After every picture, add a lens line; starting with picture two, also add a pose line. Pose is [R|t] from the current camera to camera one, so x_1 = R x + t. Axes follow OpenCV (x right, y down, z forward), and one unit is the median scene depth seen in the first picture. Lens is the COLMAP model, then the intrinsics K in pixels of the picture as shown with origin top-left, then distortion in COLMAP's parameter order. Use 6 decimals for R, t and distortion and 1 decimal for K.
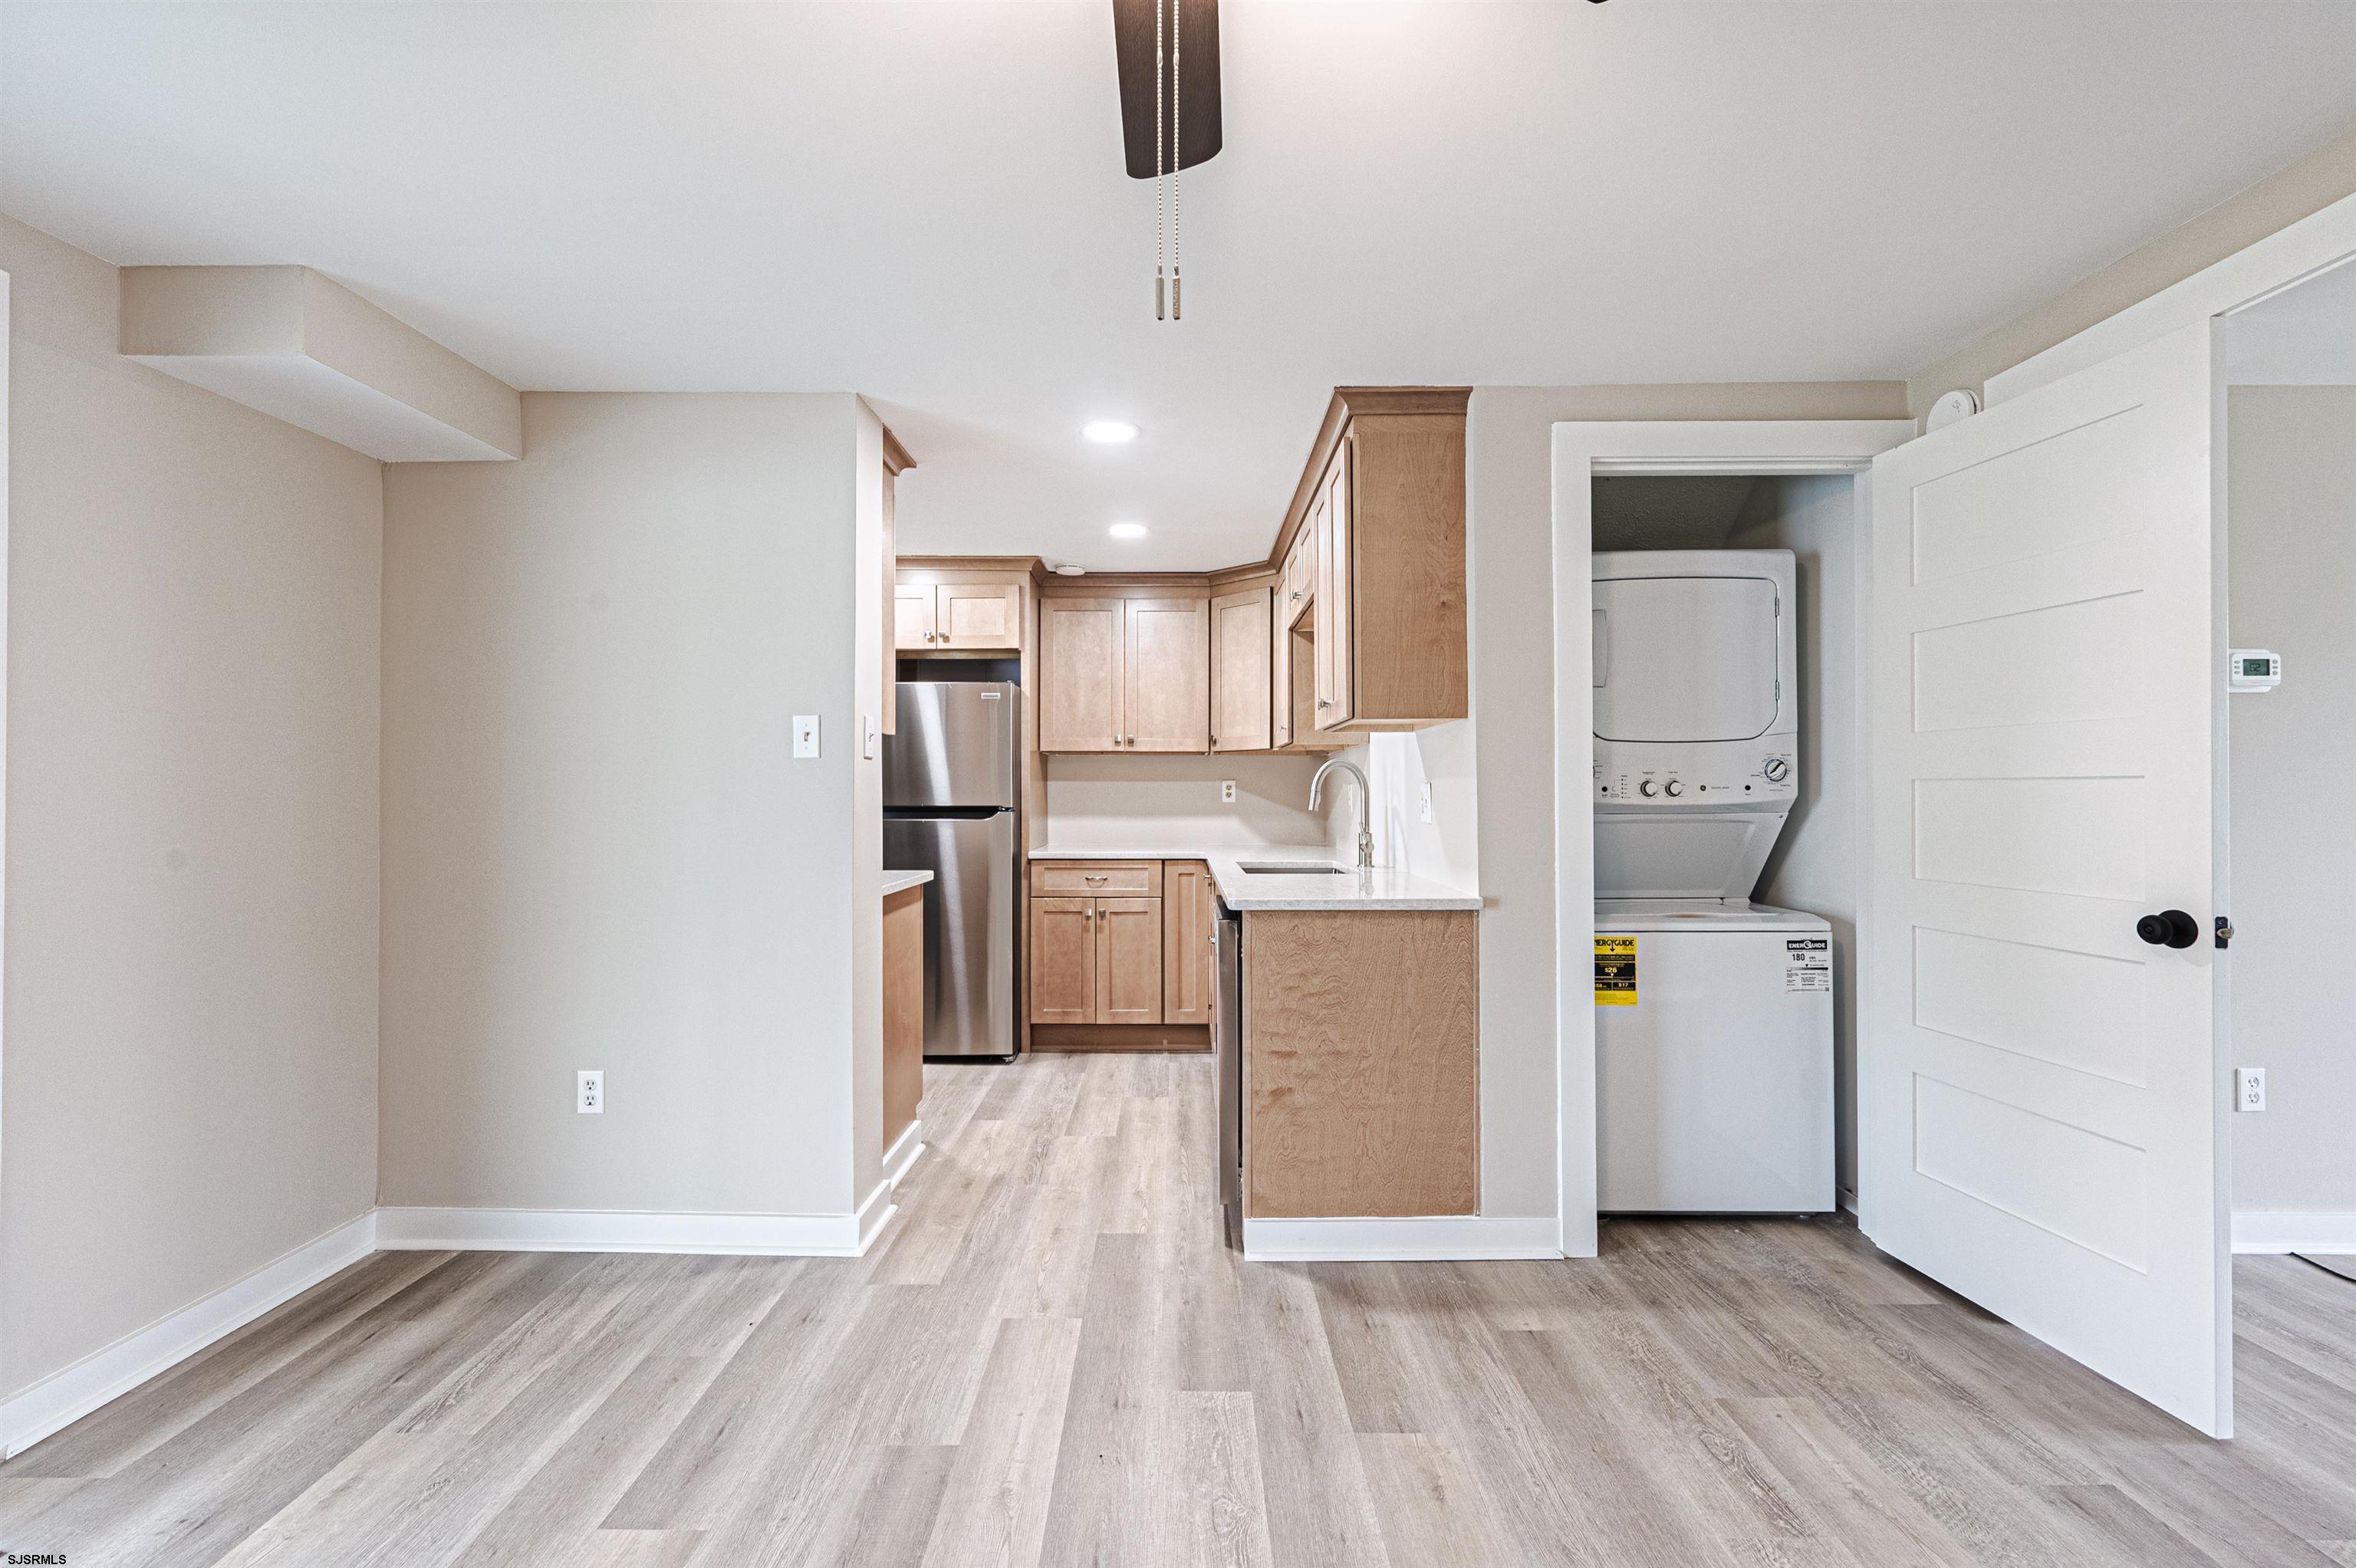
lens RADIAL K [[999.4, 0, 1171.4], [0, 999.4, 794.6], [0, 0, 1]] dist [0.000521, 0.000001]
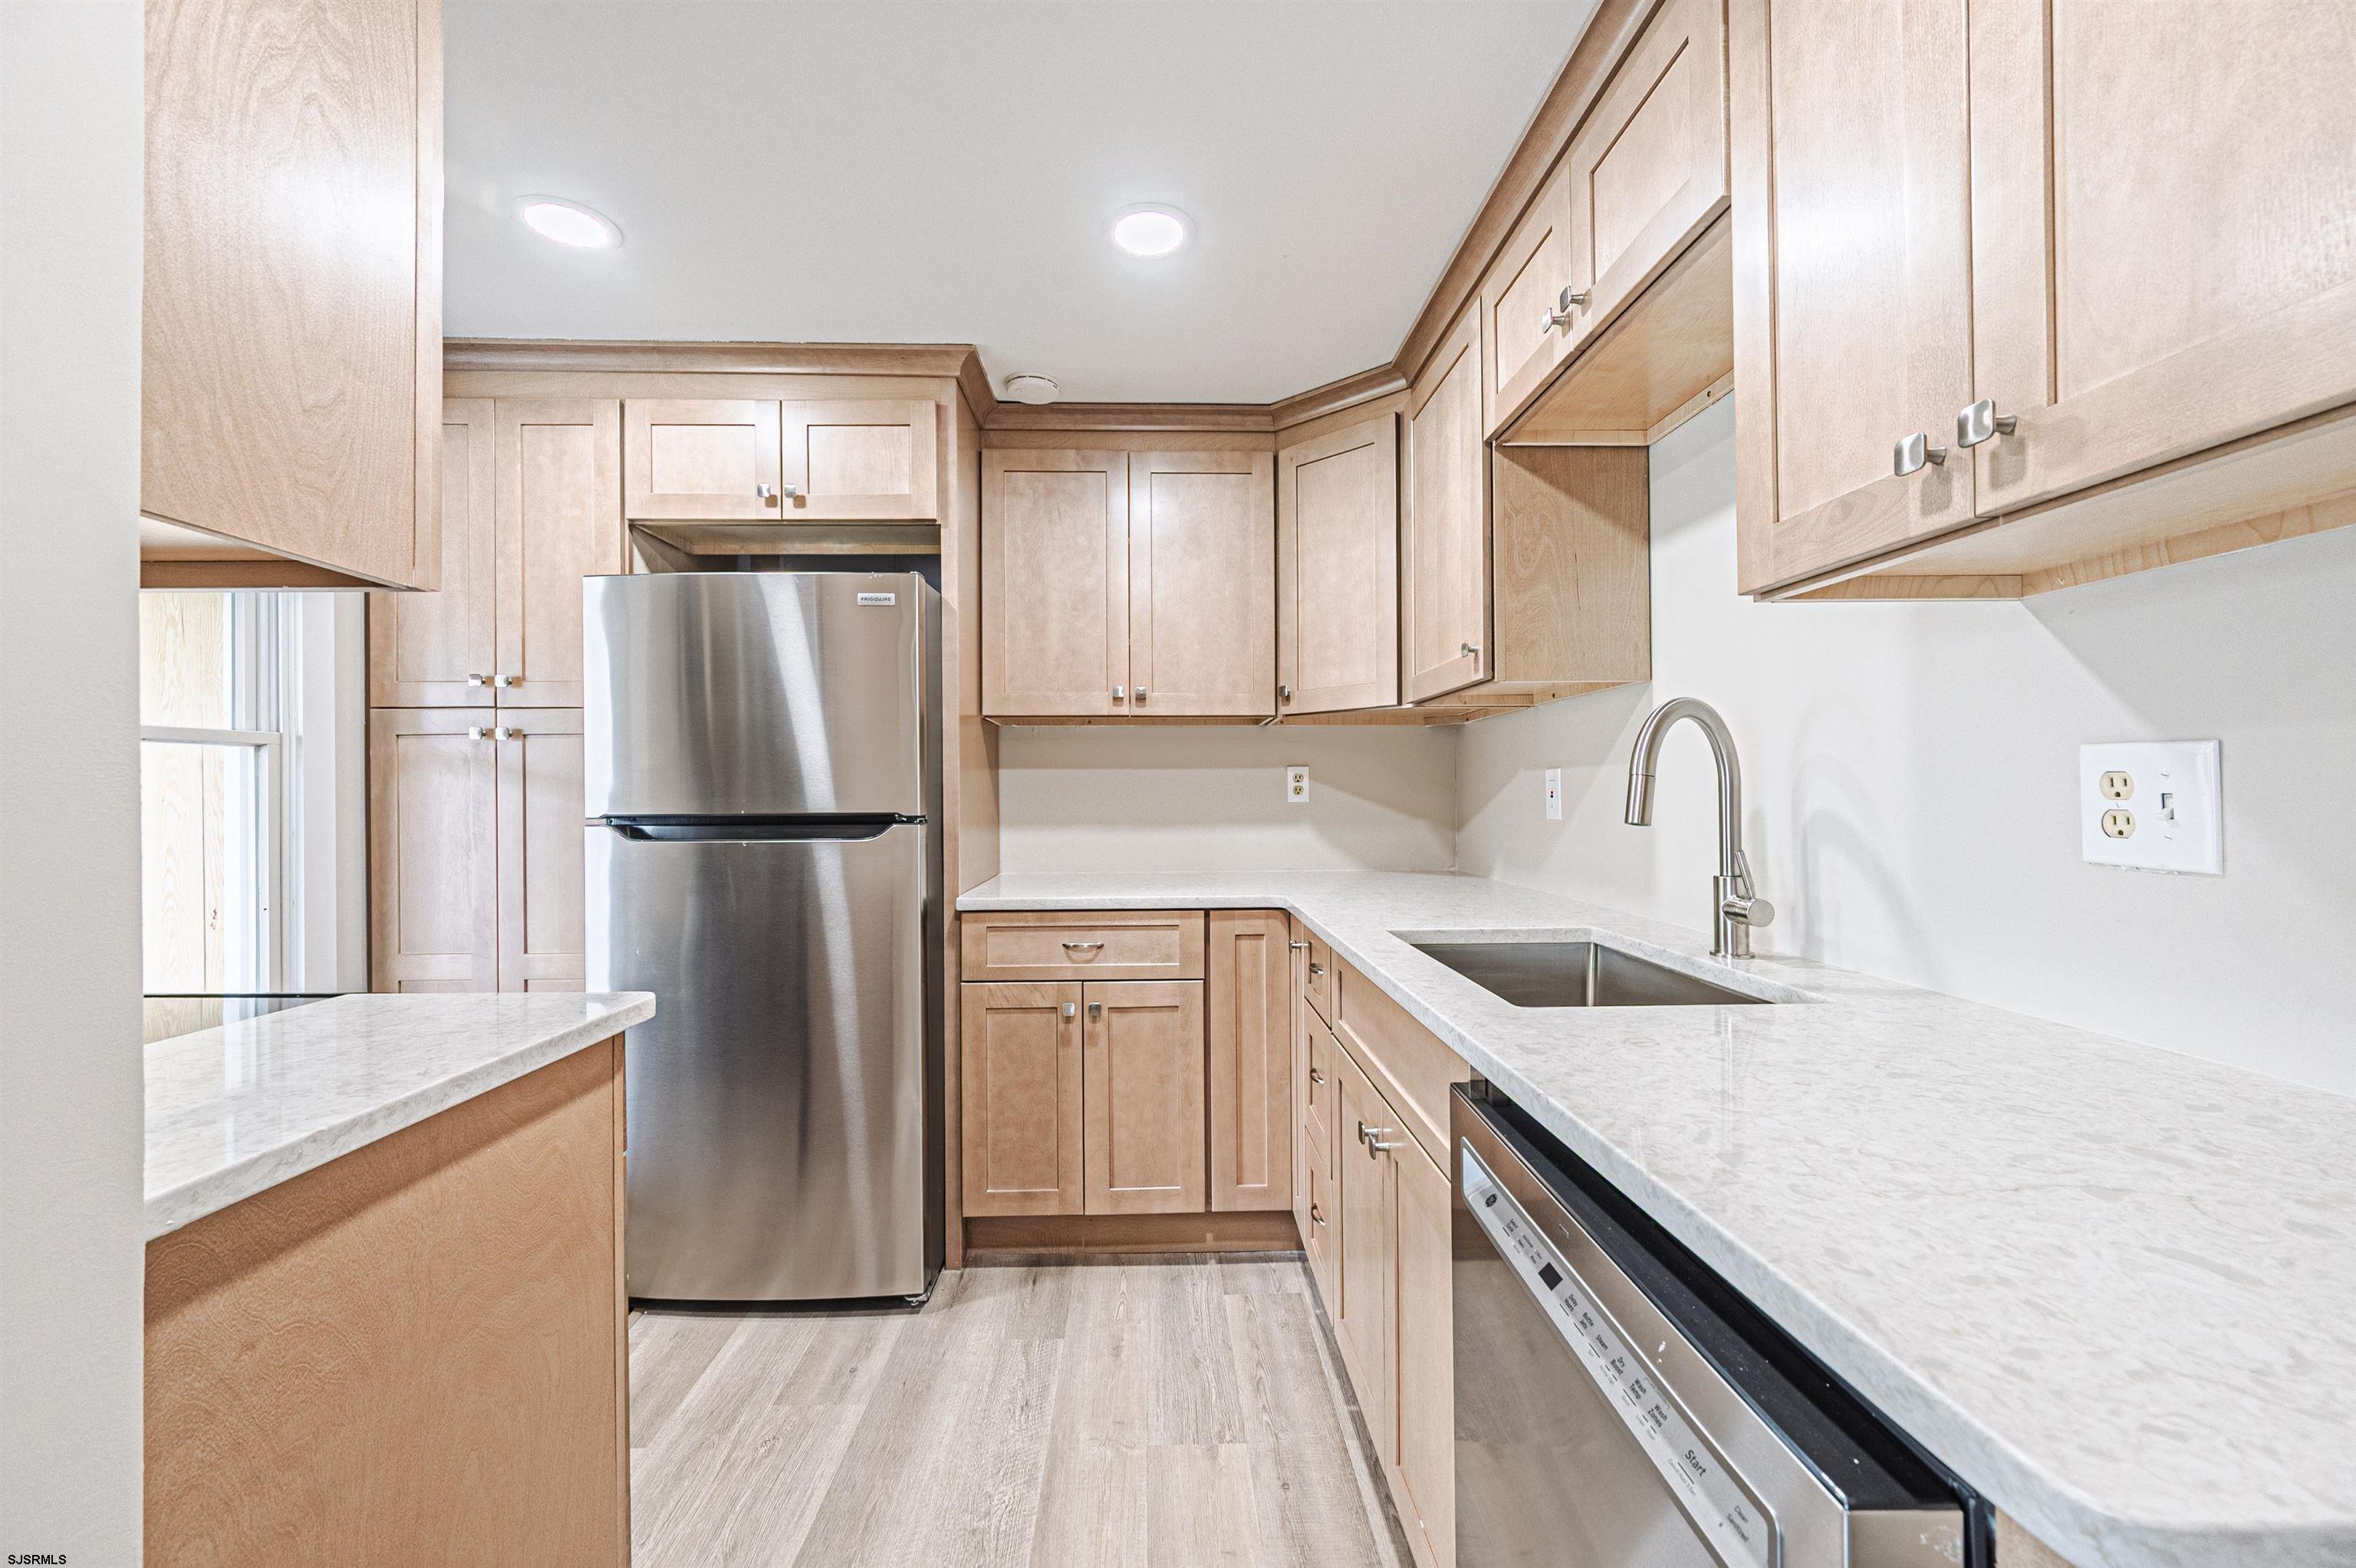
lens RADIAL K [[931.5, 0, 1171.2], [0, 931.5, 789.5], [0, 0, 1]] dist [0.000116, 0.000053]
pose [[0.999491, -0.006244, 0.031272, -0.042888], [0.006396, 0.999968, -0.004751, 0.002329], [-0.031241, 0.004949, 0.999500, 0.494479]]
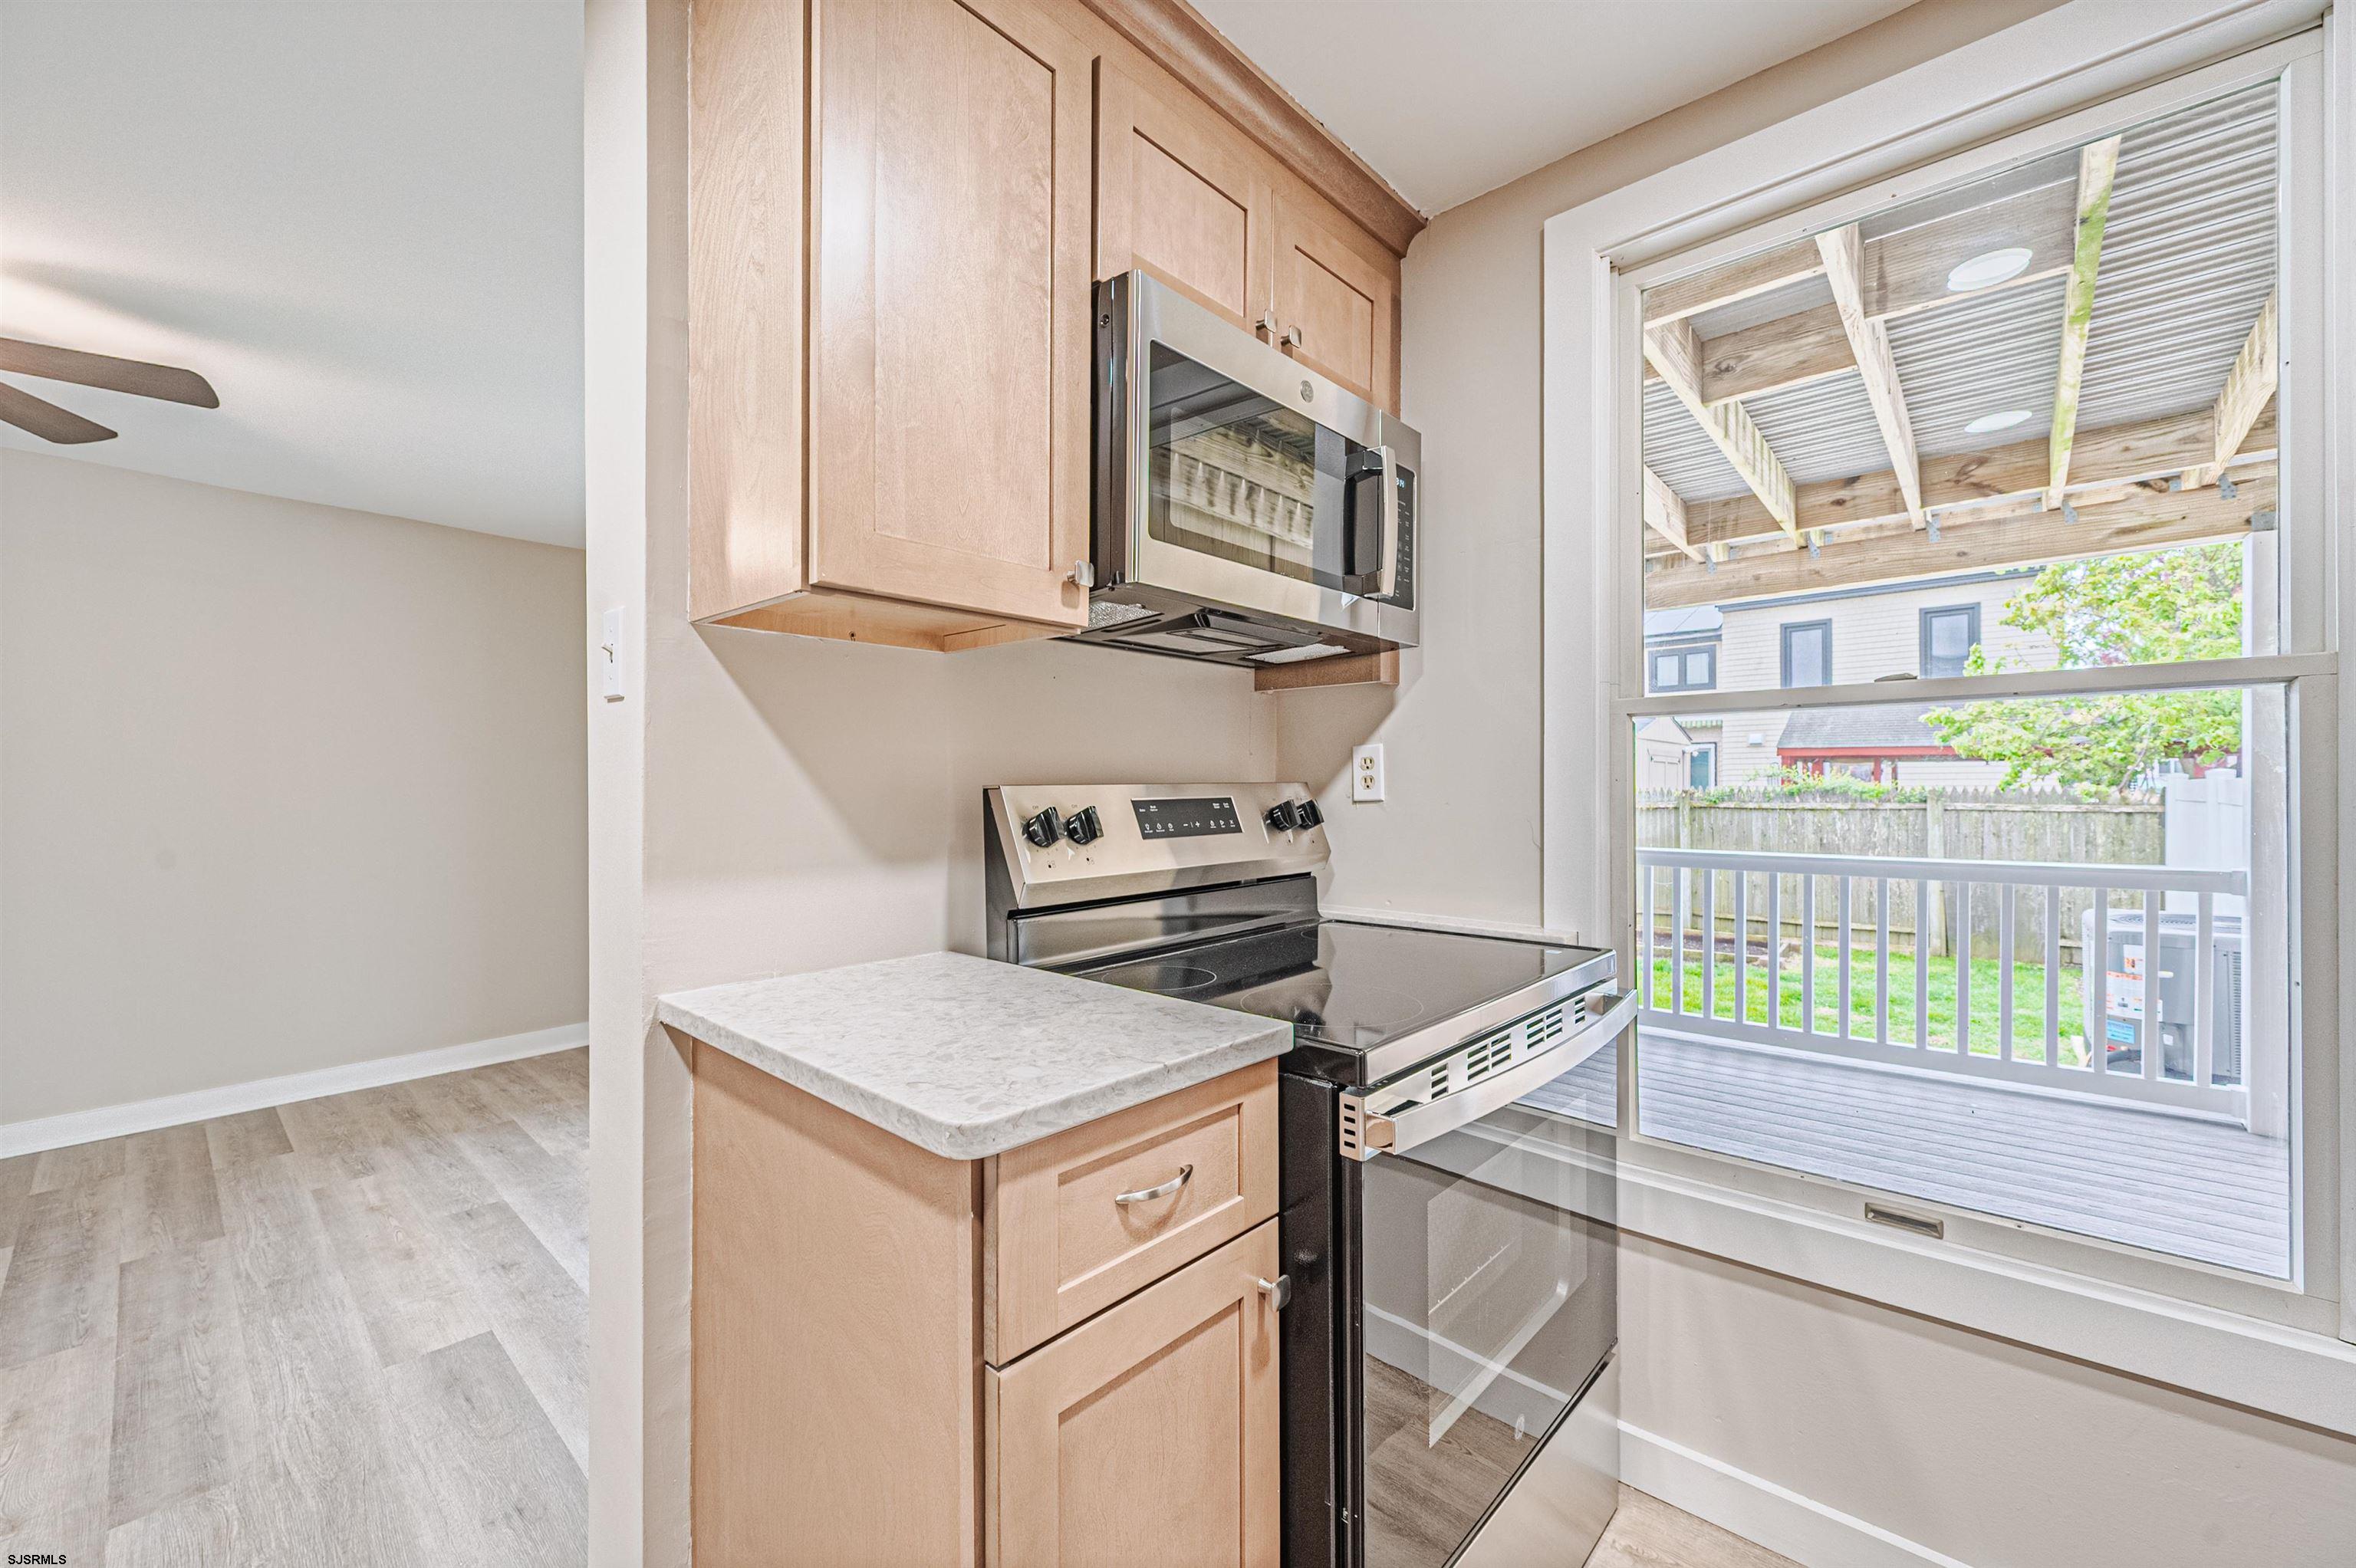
lens RADIAL K [[931.5, 0, 1171.2], [0, 931.5, 789.5], [0, 0, 1]] dist [0.000116, 0.000053]
pose [[-0.671132, 0.003884, -0.741327, -0.096314], [0.005793, 0.999983, -0.000005, 0.010151], [0.741315, -0.004298, -0.671144, 0.906319]]
